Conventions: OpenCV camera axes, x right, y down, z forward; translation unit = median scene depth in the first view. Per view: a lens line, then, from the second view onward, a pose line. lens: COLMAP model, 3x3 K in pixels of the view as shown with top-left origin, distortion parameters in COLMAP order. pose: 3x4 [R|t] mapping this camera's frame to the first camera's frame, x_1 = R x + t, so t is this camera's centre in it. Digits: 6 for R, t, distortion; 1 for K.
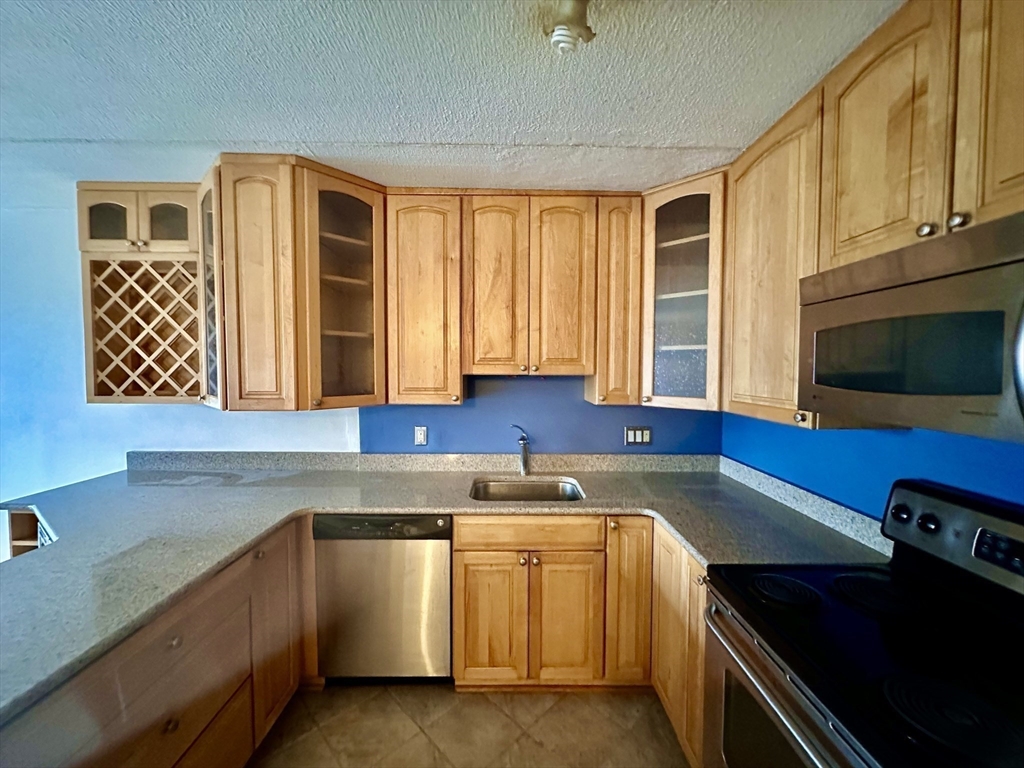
lens RADIAL K [[409.6, 0, 512.0], [0, 409.6, 384.0], [0, 0, 1]] dist [-0.002910, -0.000086]
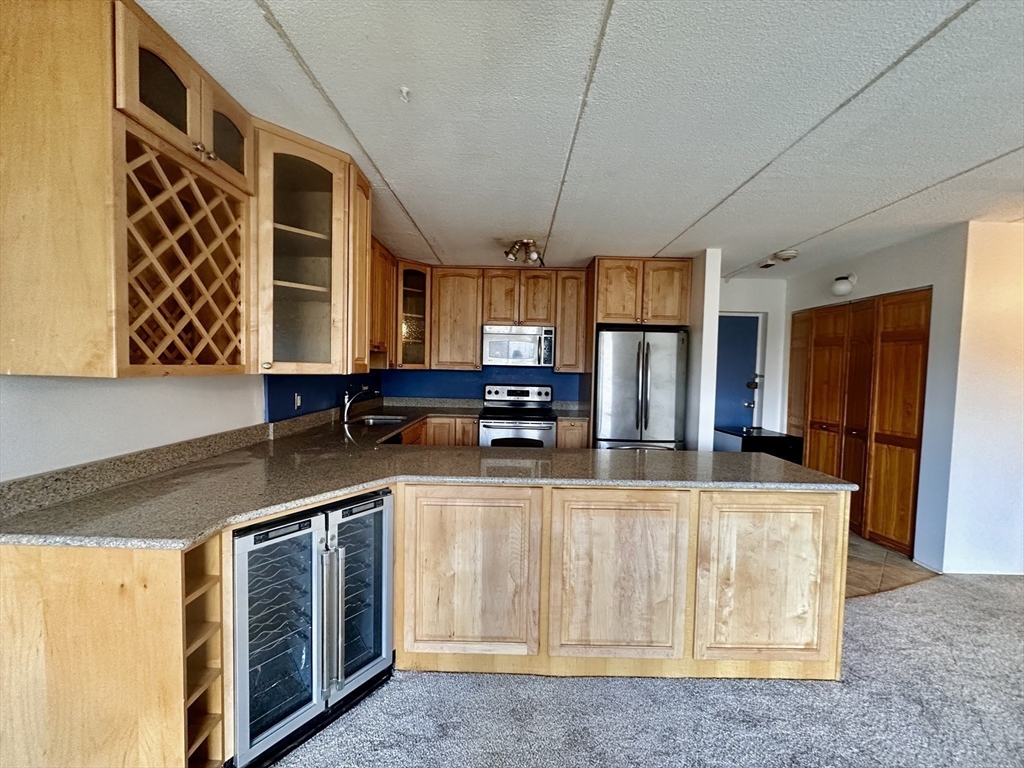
lens RADIAL K [[409.6, 0, 512.0], [0, 409.6, 384.0], [0, 0, 1]] dist [-0.002910, -0.000086]
pose [[0.011598, -0.048673, 0.998747, -1.624852], [0.022086, 0.998583, 0.048409, 0.042233], [-0.999689, 0.021497, 0.012657, 0.447523]]
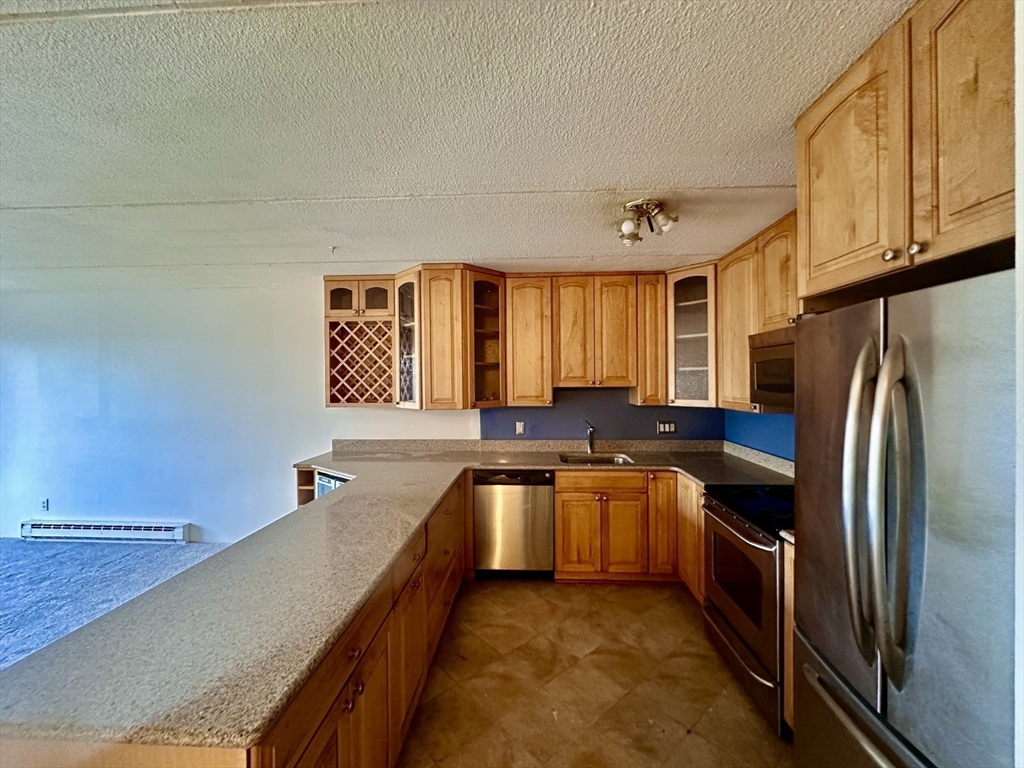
lens RADIAL K [[409.6, 0, 512.0], [0, 409.6, 384.0], [0, 0, 1]] dist [-0.002910, -0.000086]
pose [[0.997849, -0.012436, -0.064369, -0.181651], [0.010176, 0.999325, -0.035309, 0.019231], [0.064764, 0.034578, 0.997301, -0.616136]]
